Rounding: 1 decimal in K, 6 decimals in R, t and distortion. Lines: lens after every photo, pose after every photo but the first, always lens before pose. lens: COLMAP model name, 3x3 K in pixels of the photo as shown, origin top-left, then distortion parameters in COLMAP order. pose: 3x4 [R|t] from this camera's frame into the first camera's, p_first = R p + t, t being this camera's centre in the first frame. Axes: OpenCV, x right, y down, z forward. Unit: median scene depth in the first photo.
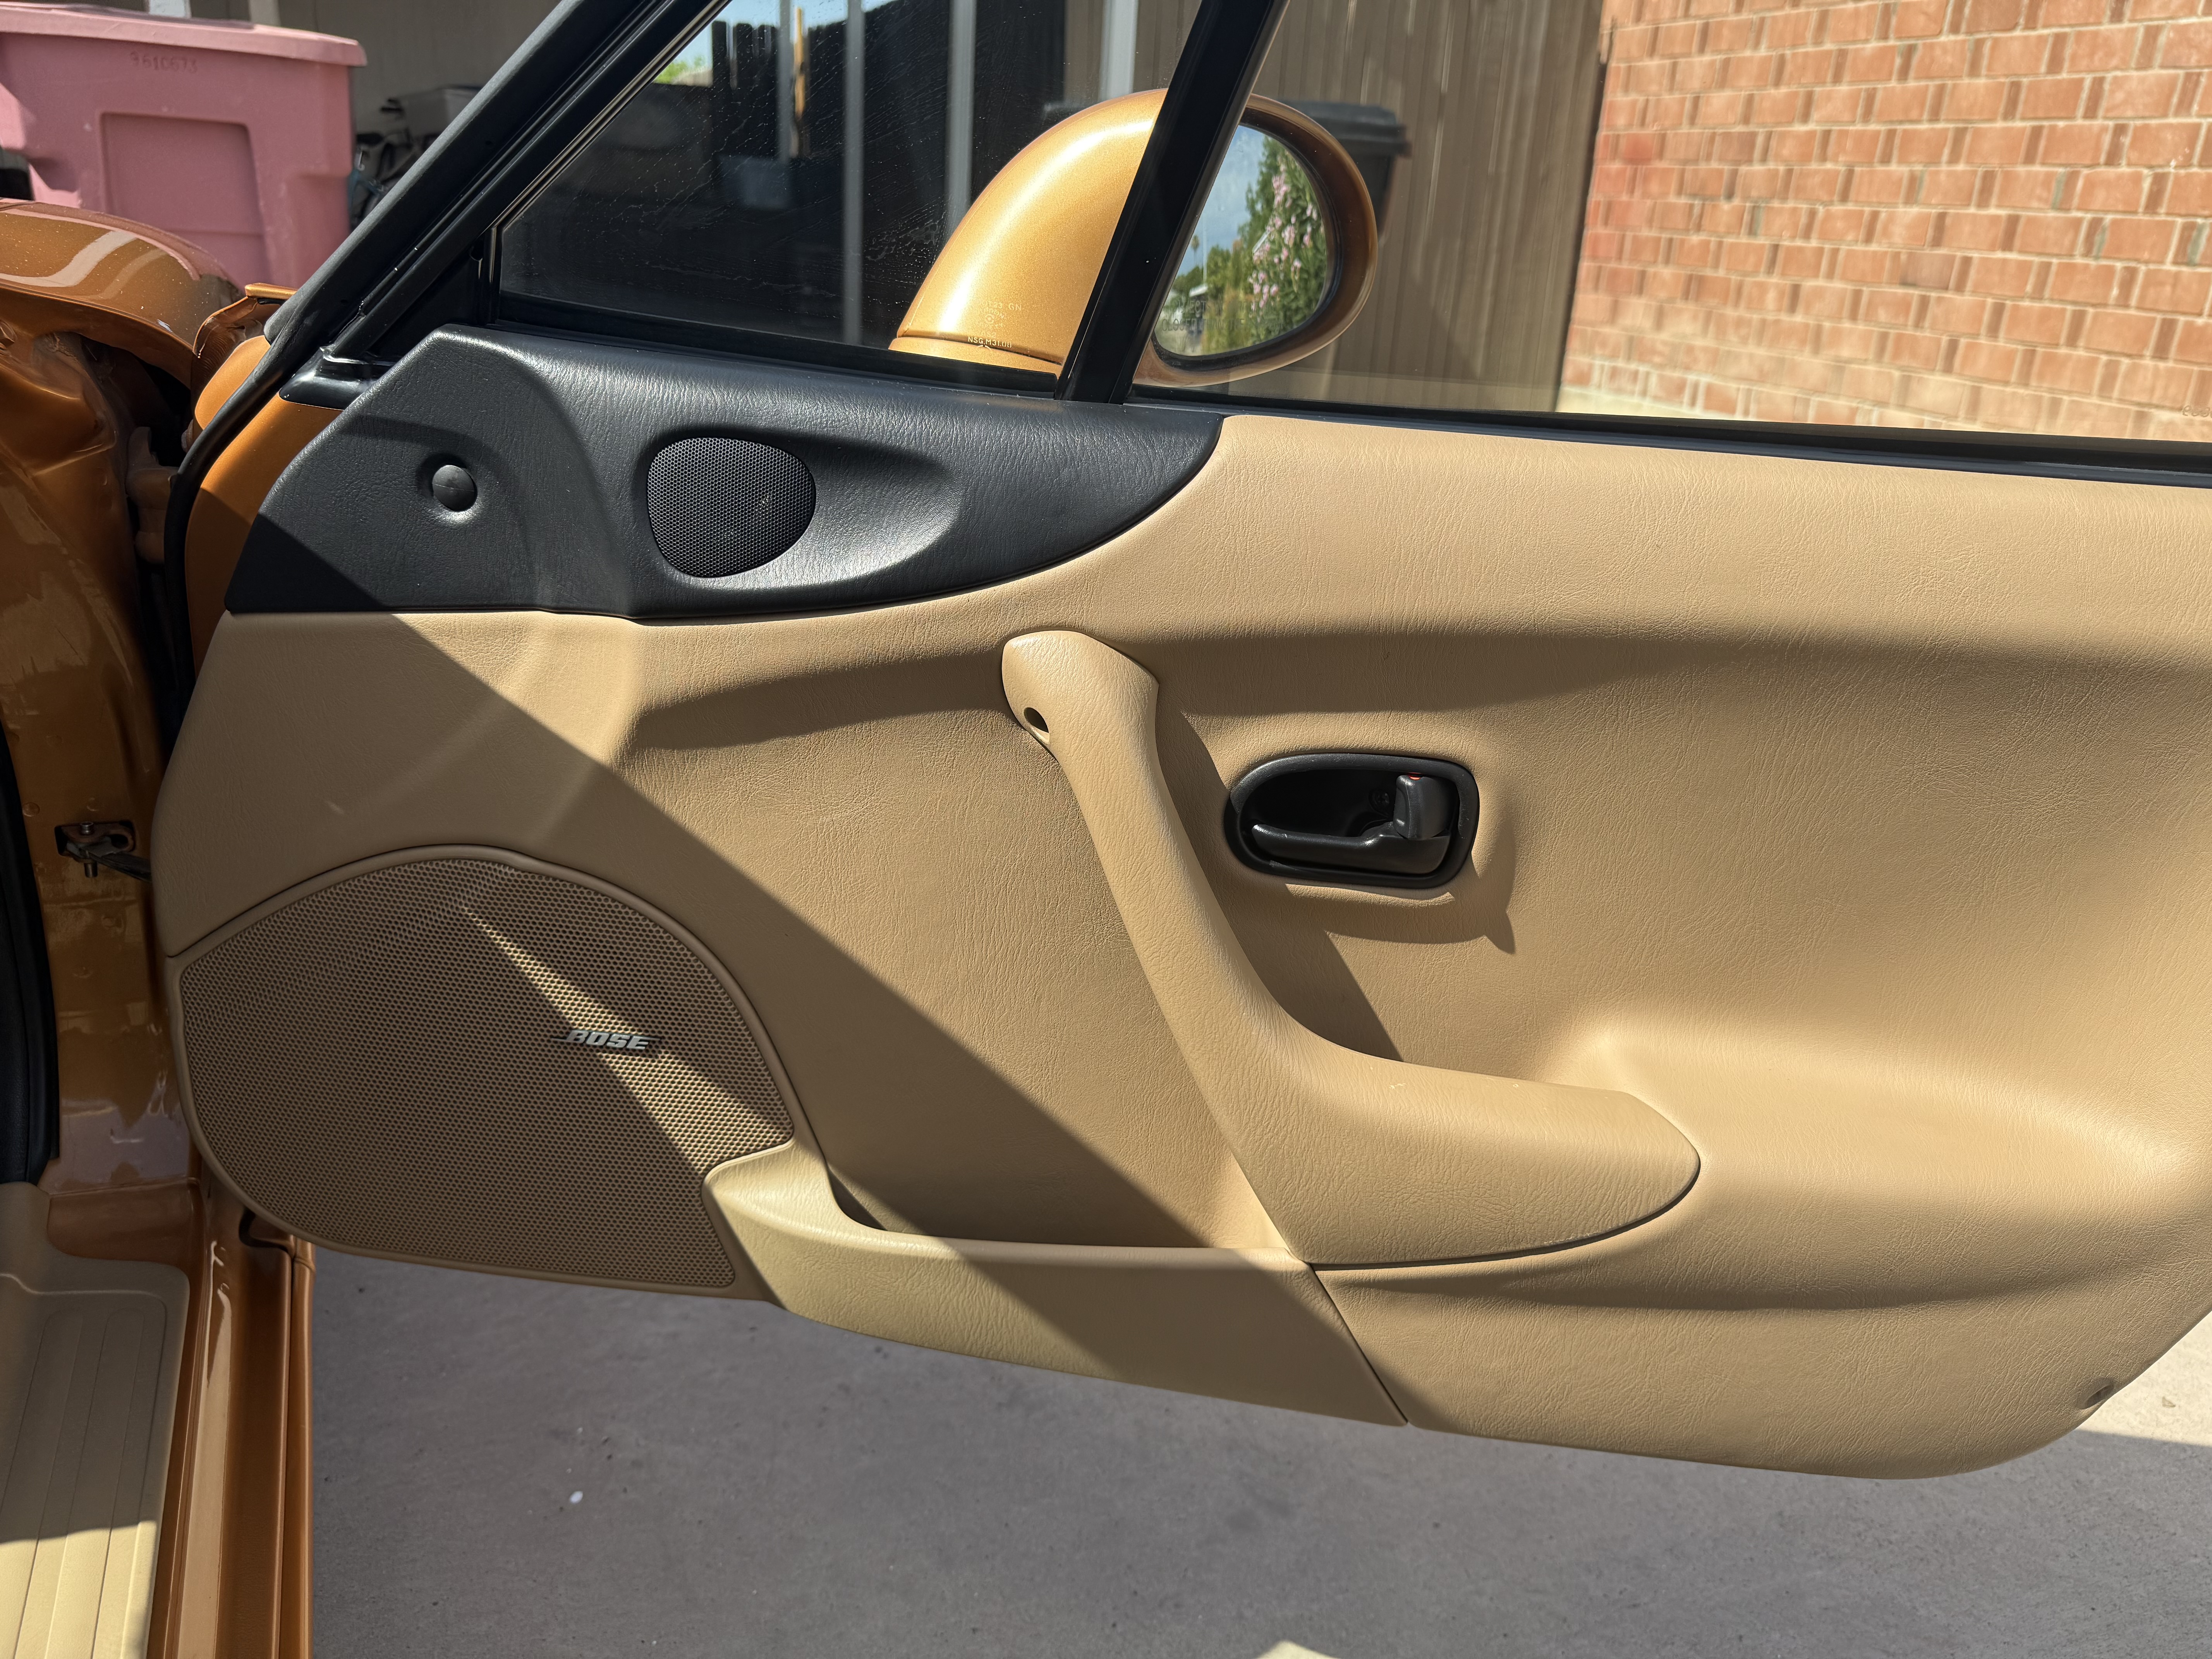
lens RADIAL K [[1560.7, 0, 1100.3], [0, 1560.7, 807.3], [0, 0, 1]] dist [0.027541, -0.032528]
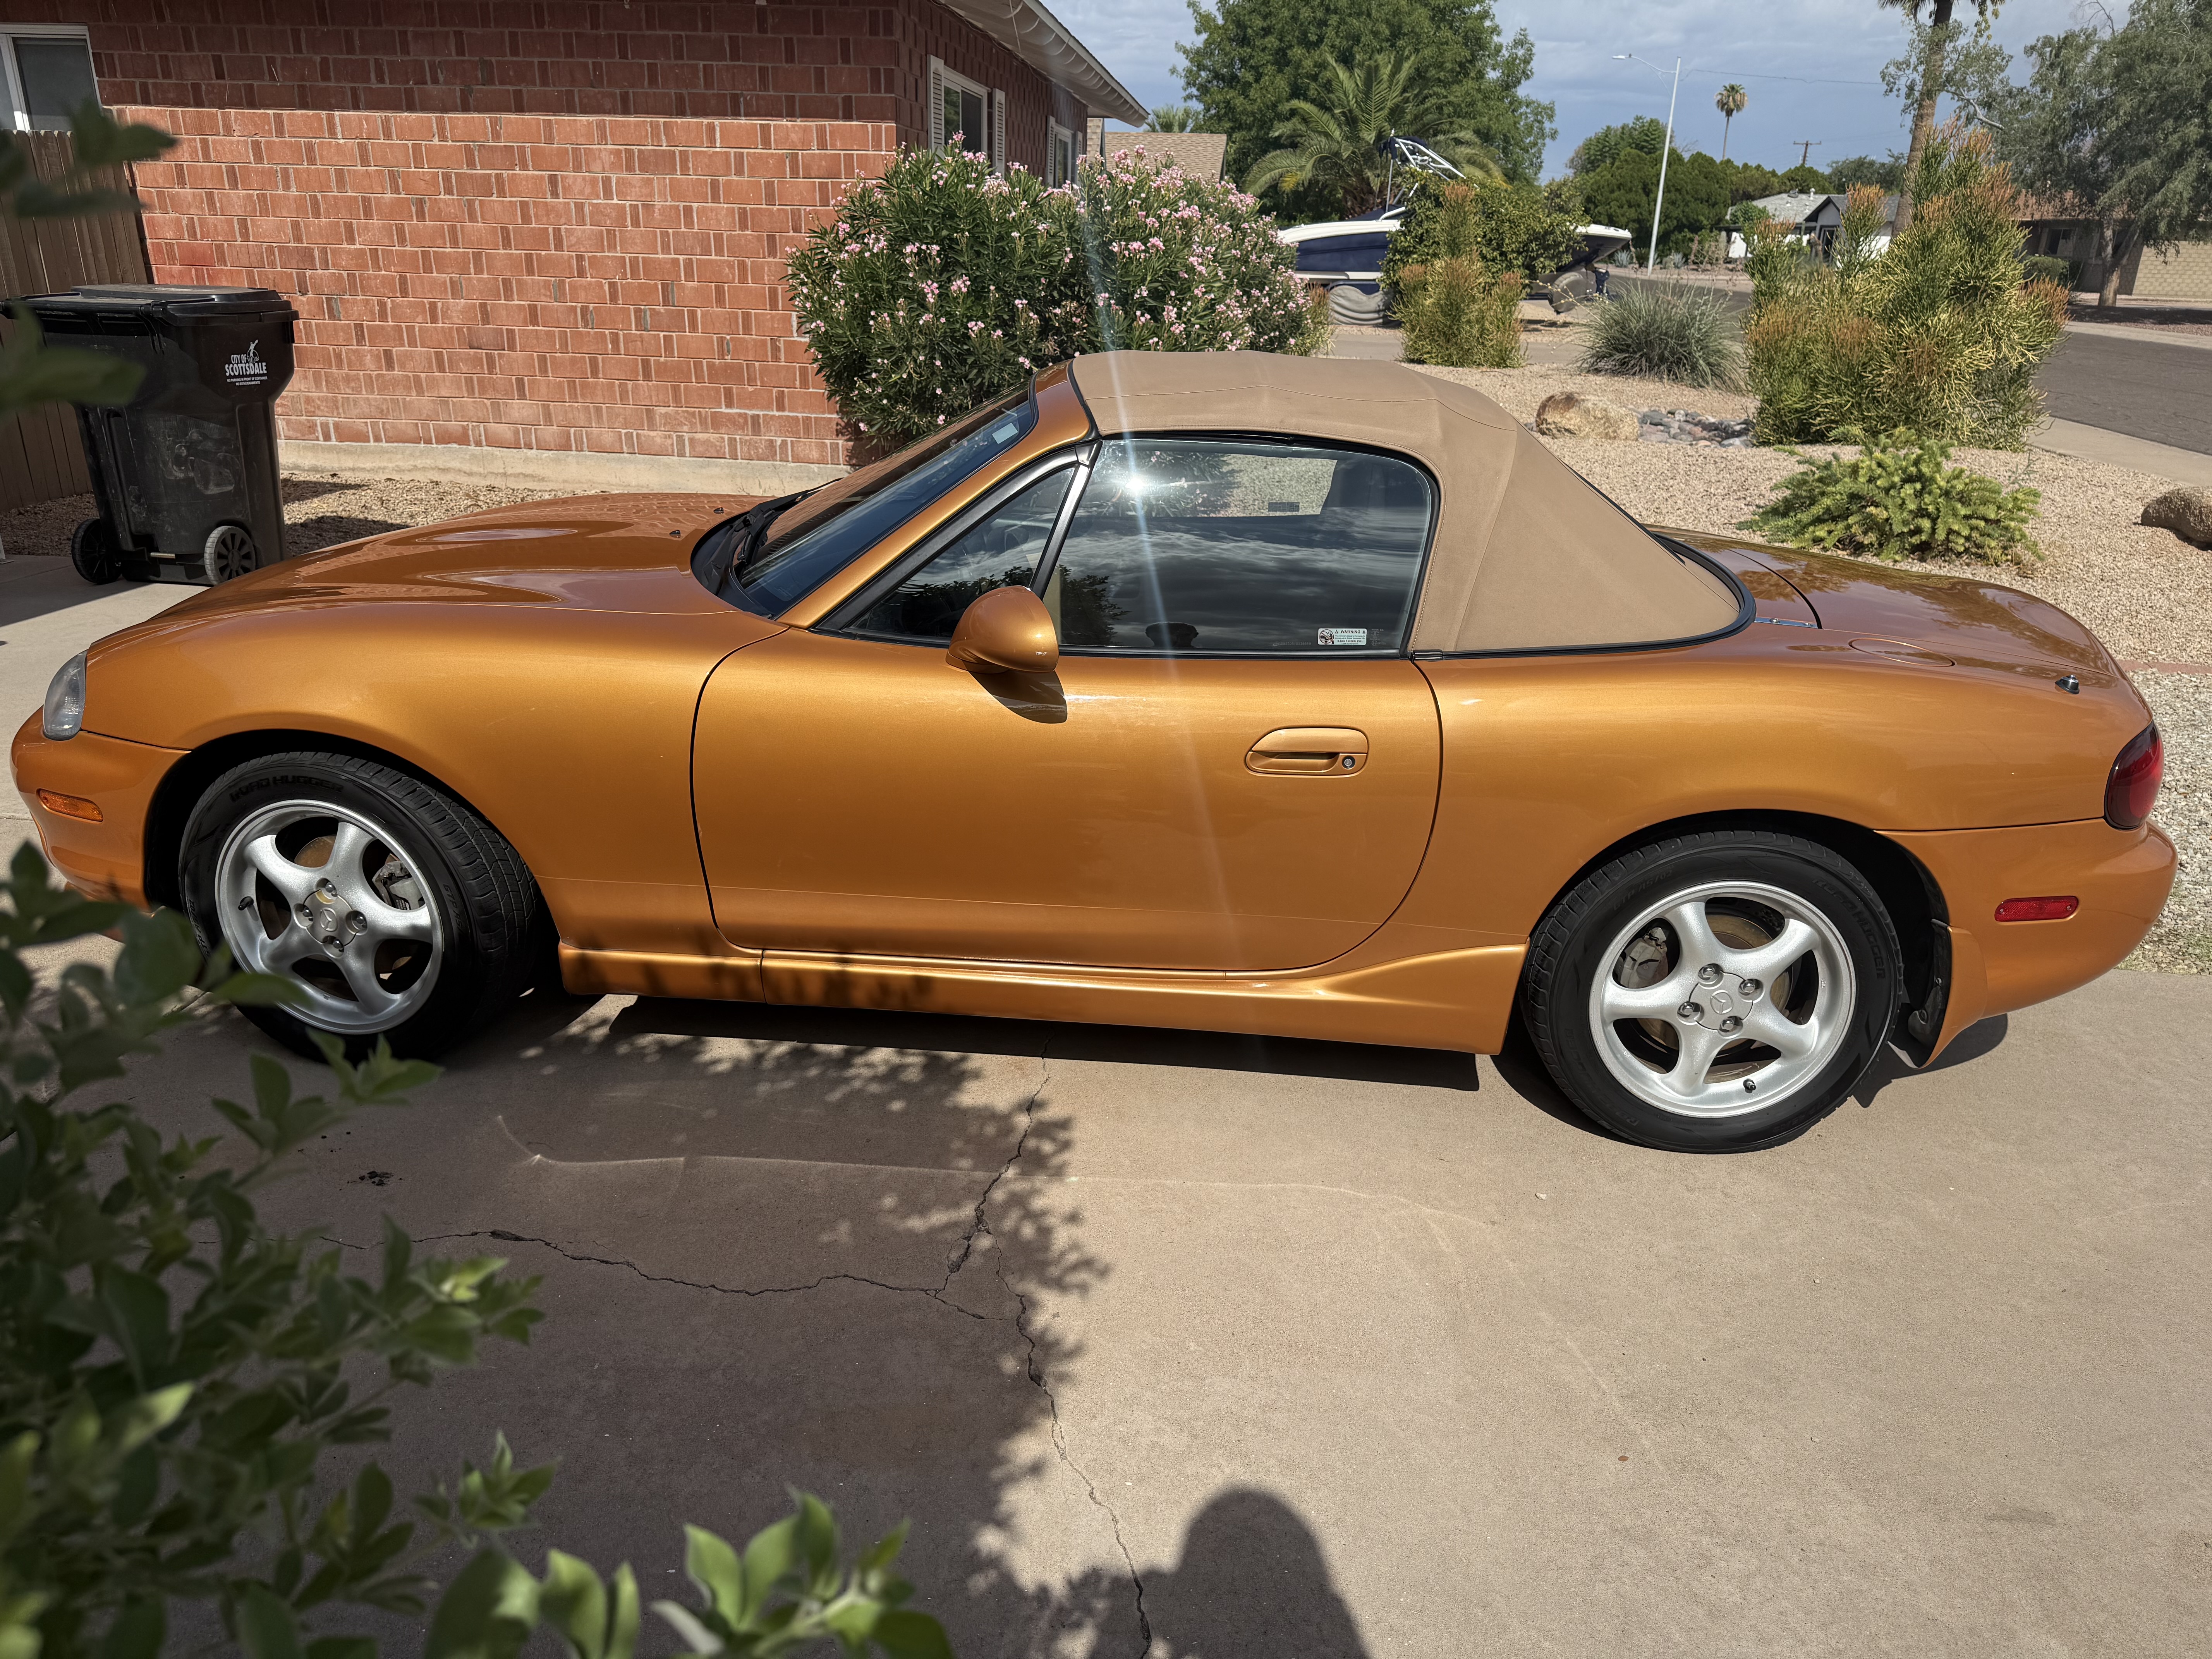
lens RADIAL K [[1560.7, 0, 1112.9], [0, 1560.7, 818.8], [0, 0, 1]] dist [0.027541, -0.032528]
pose [[0.453804, -0.355280, 0.817214, -0.657762], [0.326283, 0.919643, 0.218623, -0.027515], [-0.829217, 0.167431, 0.533259, -0.308102]]
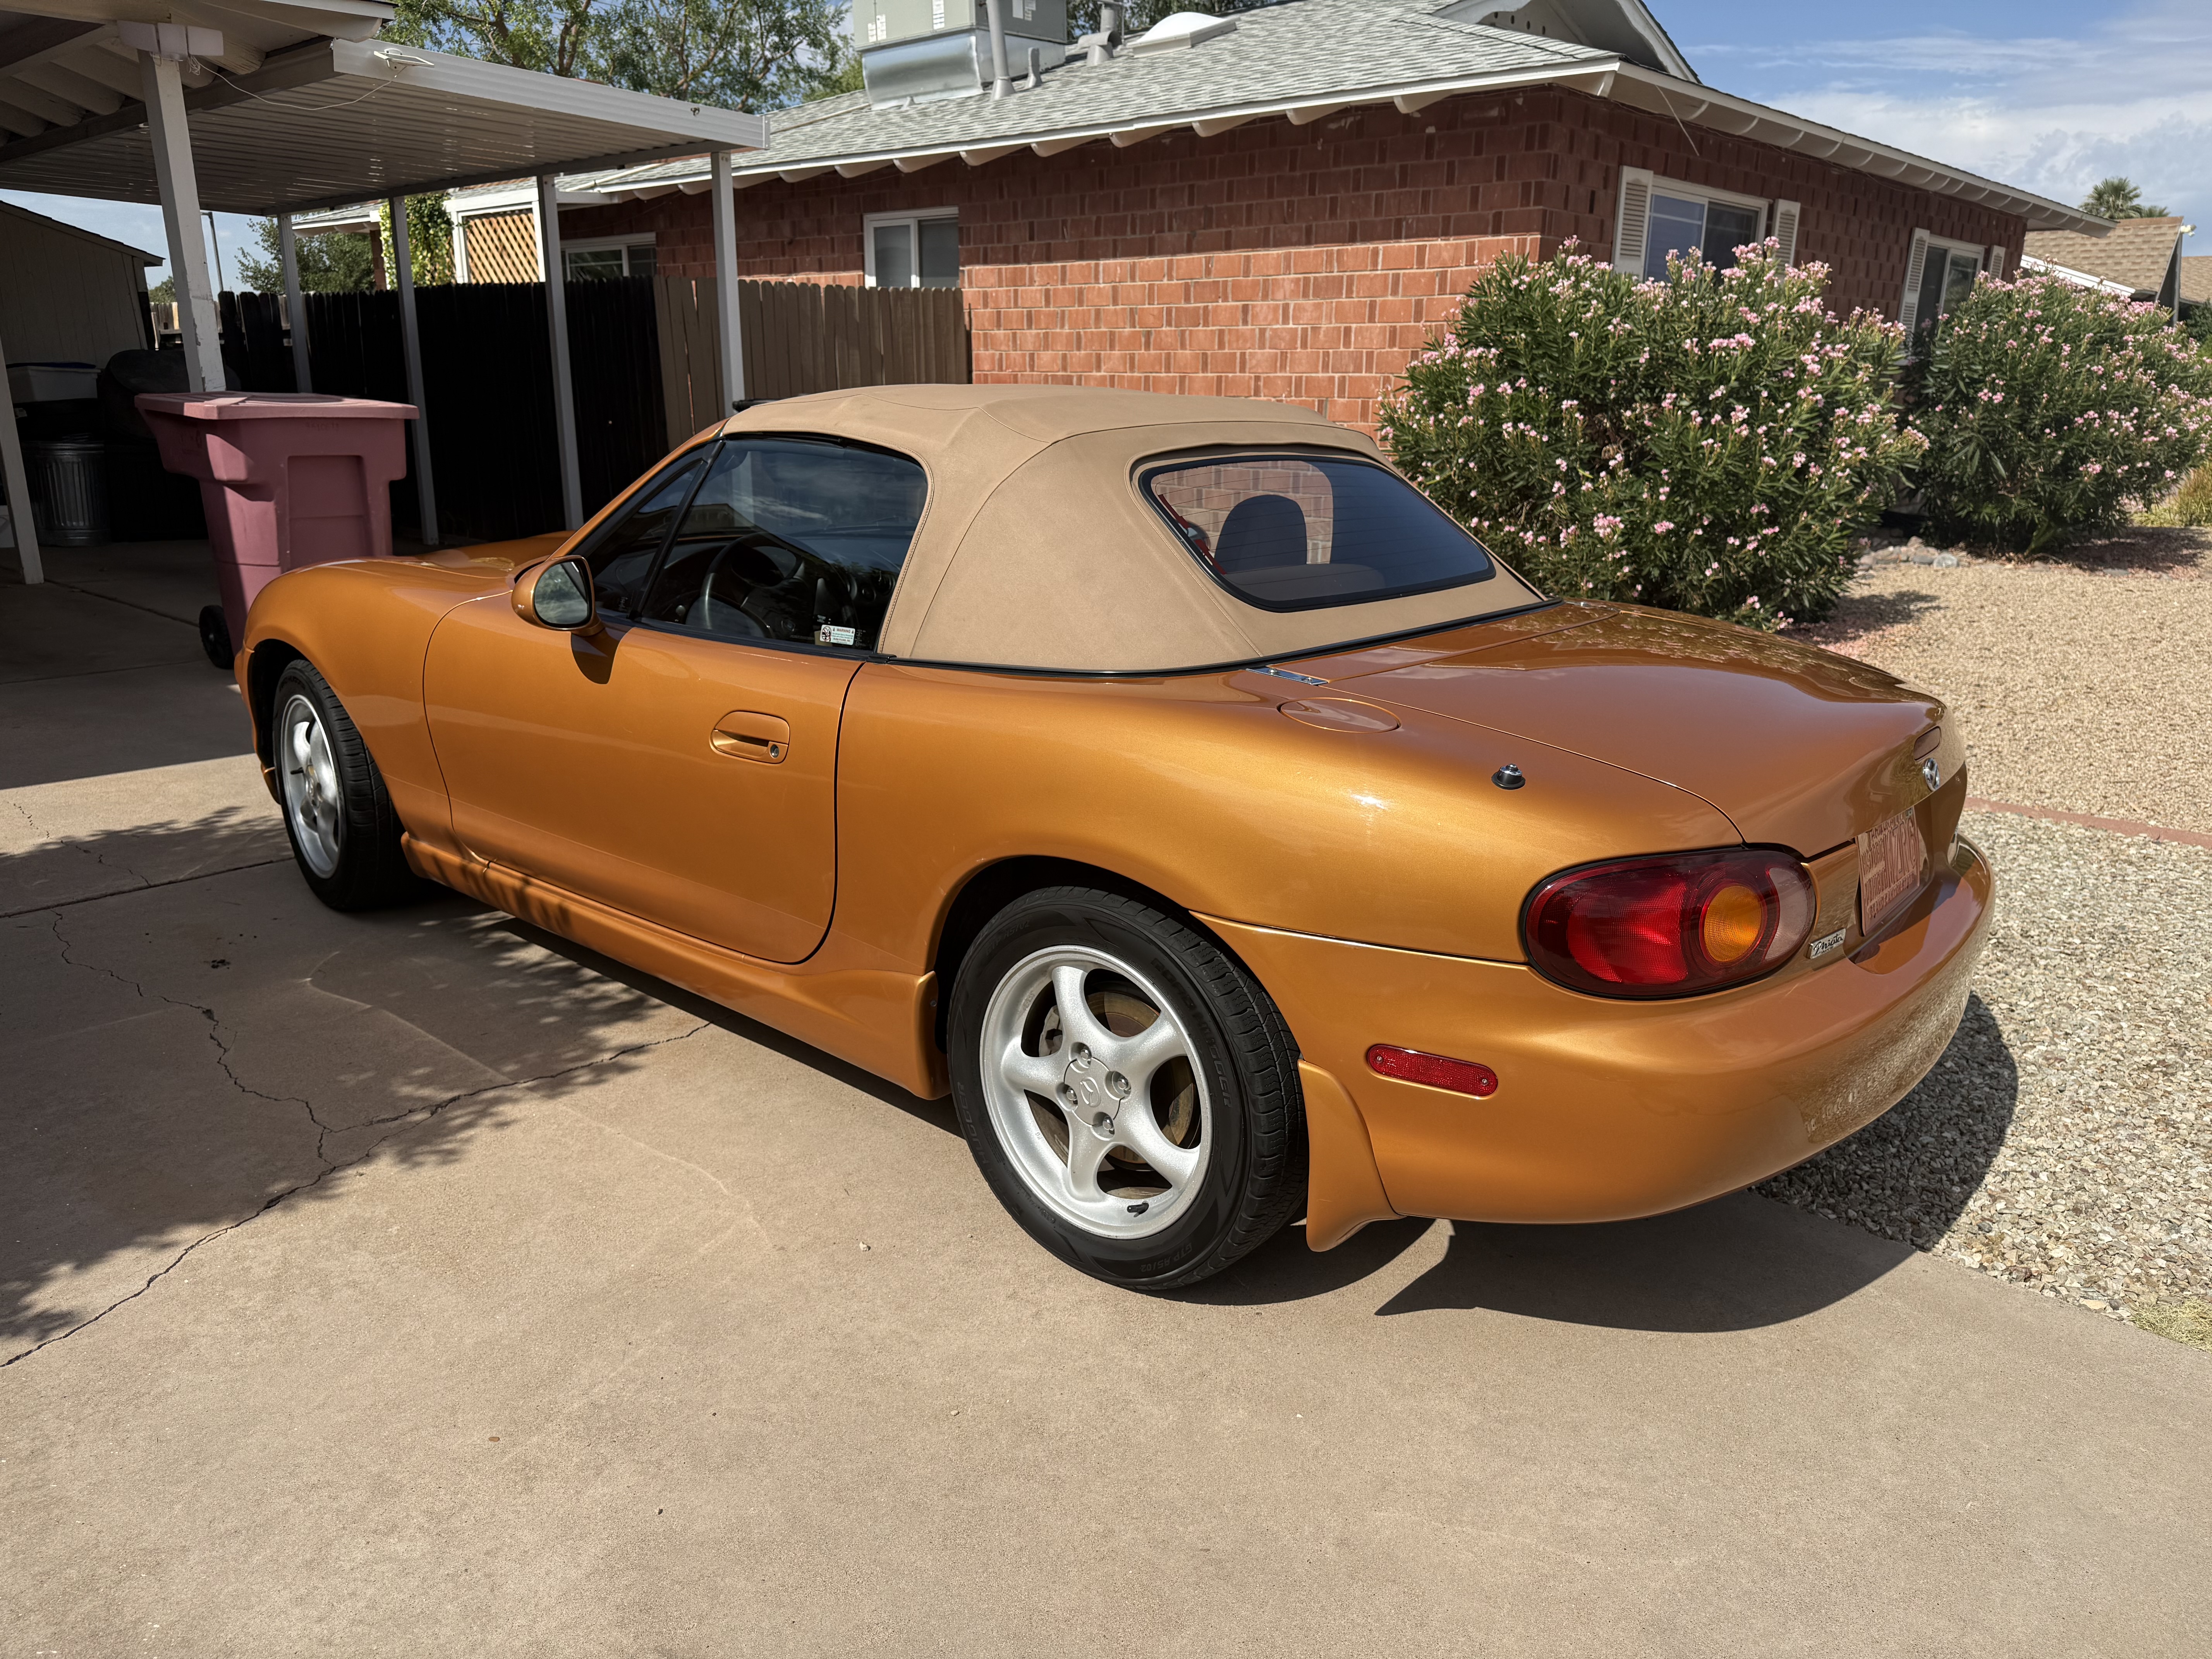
lens RADIAL K [[1560.7, 0, 1098.7], [0, 1560.7, 848.1], [0, 0, 1]] dist [0.027541, -0.032528]
pose [[0.897033, -0.174867, 0.405899, -0.367238], [0.200766, 0.979398, -0.021752, 0.128250], [-0.393733, 0.101003, 0.913659, -0.562322]]
